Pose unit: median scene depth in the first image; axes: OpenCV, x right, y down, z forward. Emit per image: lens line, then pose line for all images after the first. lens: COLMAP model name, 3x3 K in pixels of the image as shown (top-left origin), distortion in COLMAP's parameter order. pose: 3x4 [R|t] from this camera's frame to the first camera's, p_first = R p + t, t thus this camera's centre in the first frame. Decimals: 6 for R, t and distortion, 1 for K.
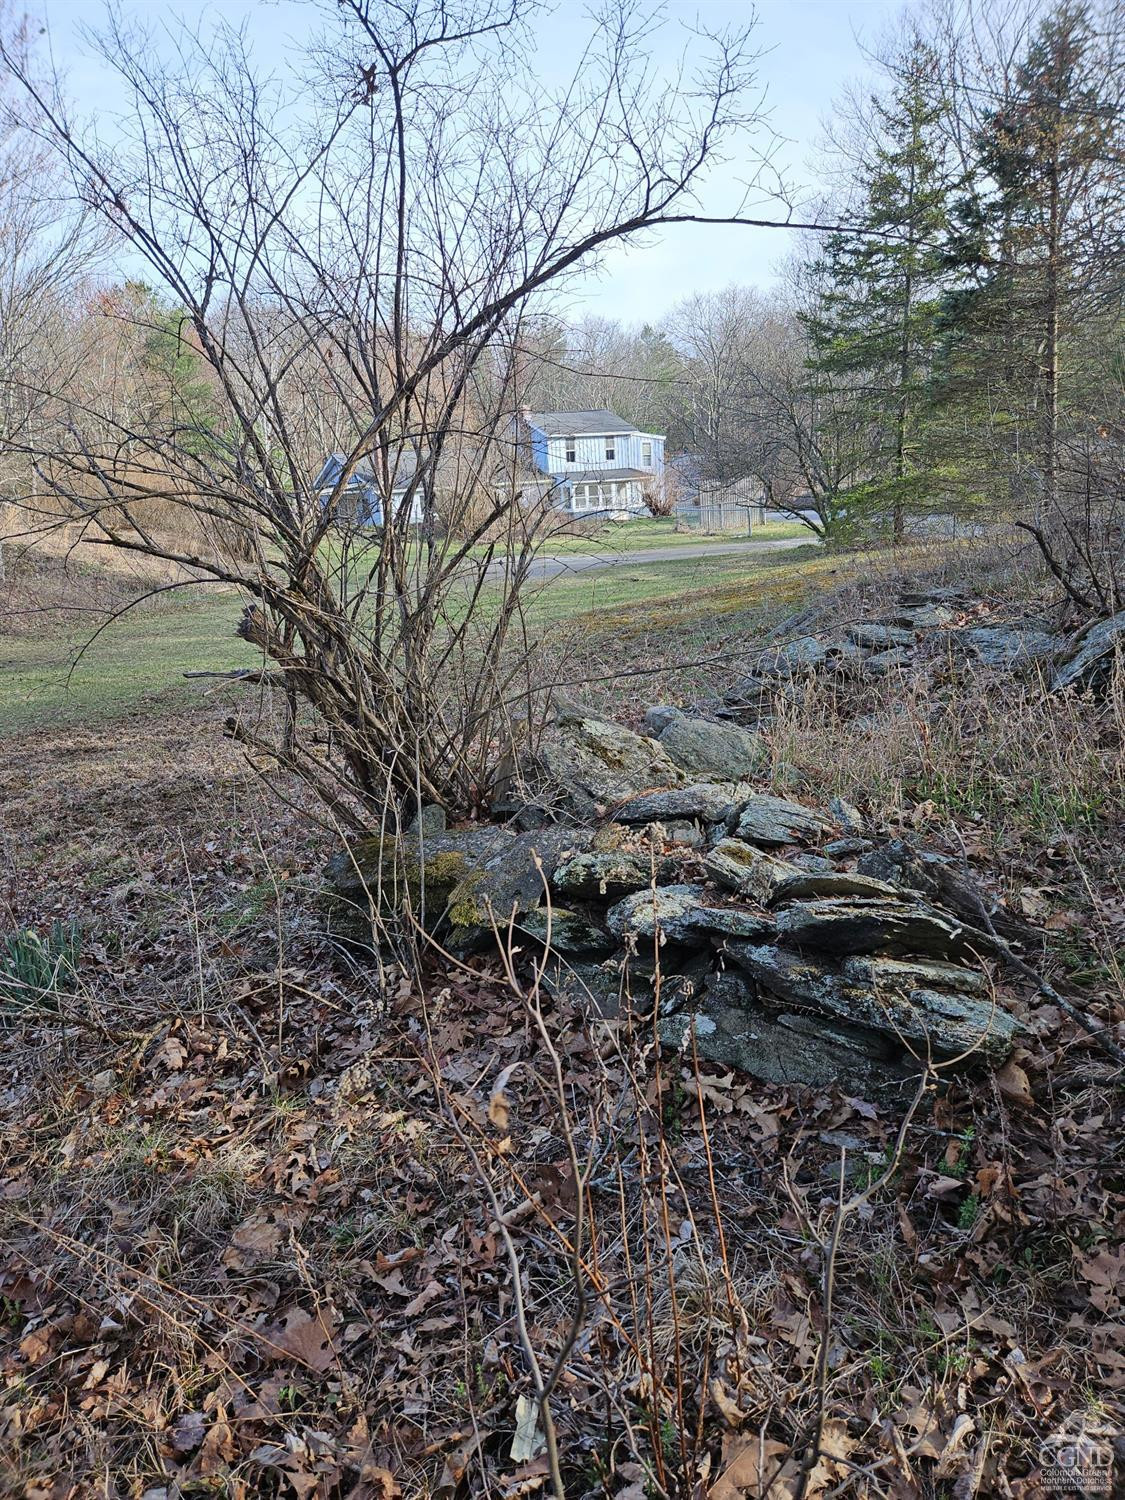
lens RADIAL K [[1026.6, 0, 564.2], [0, 1026.6, 749.1], [0, 0, 1]] dist [0.044088, -0.028212]
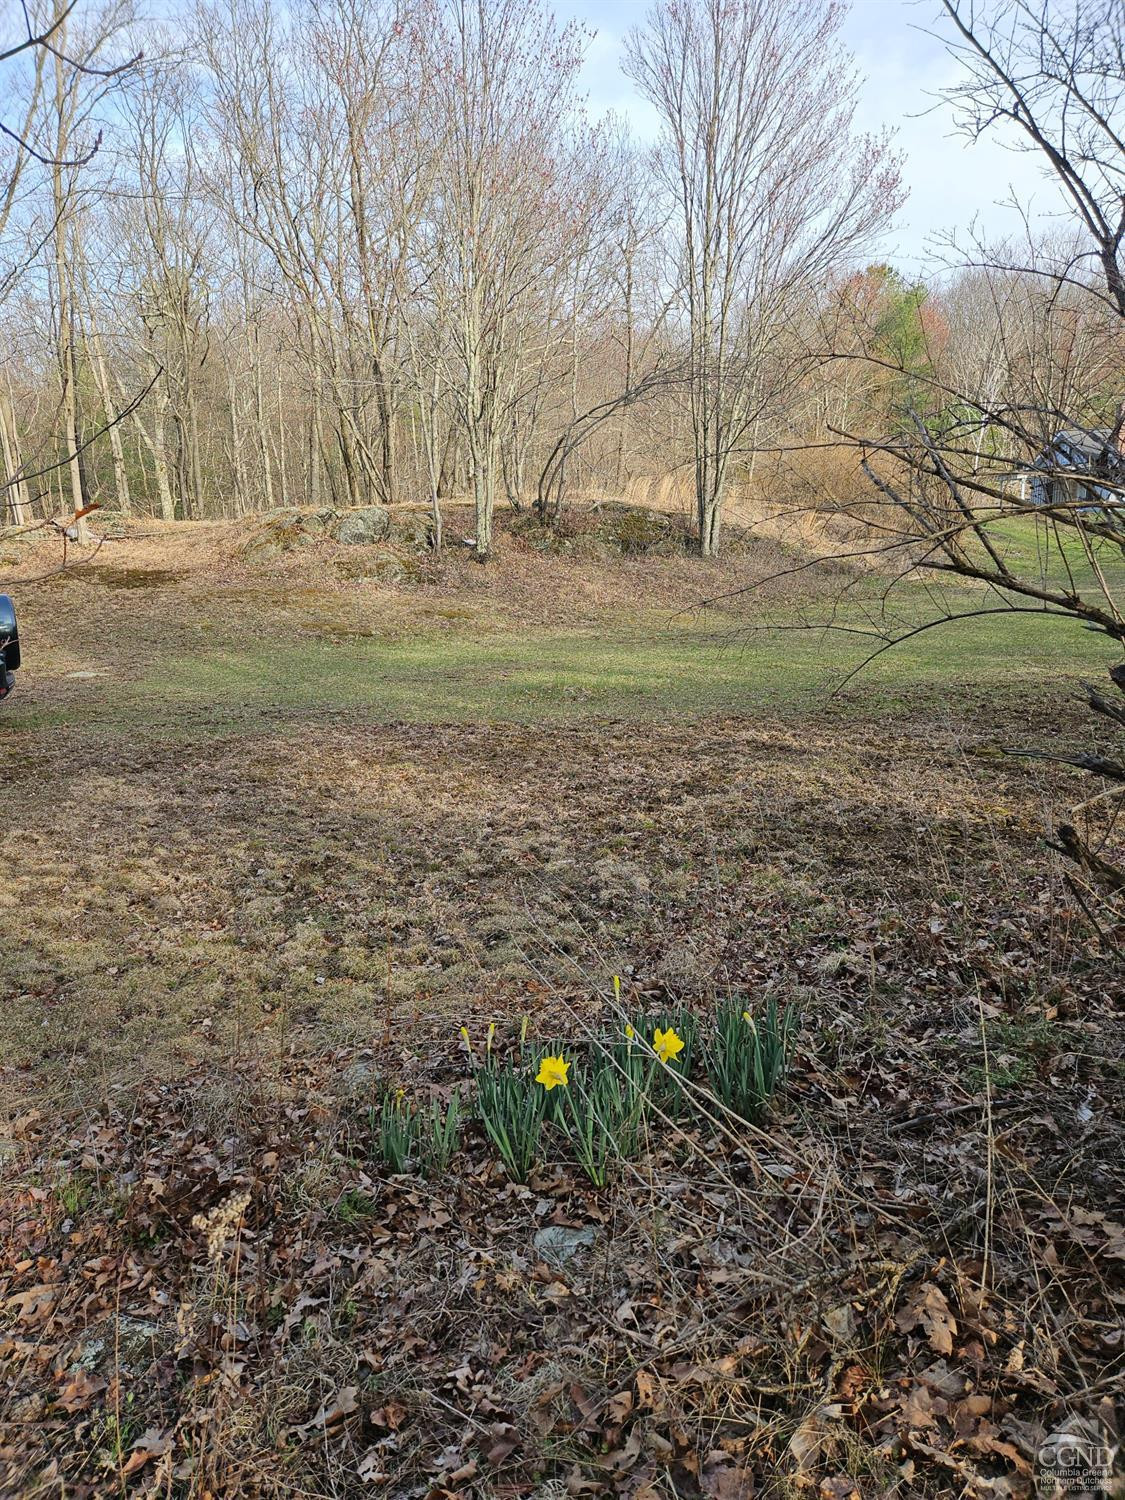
lens RADIAL K [[1026.6, 0, 562.1], [0, 1026.6, 749.4], [0, 0, 1]] dist [0.044088, -0.028212]
pose [[0.808028, 0.170206, -0.564022, -0.159363], [-0.160843, 0.984721, 0.066734, -0.054424], [0.566763, 0.036796, 0.823059, 0.172171]]
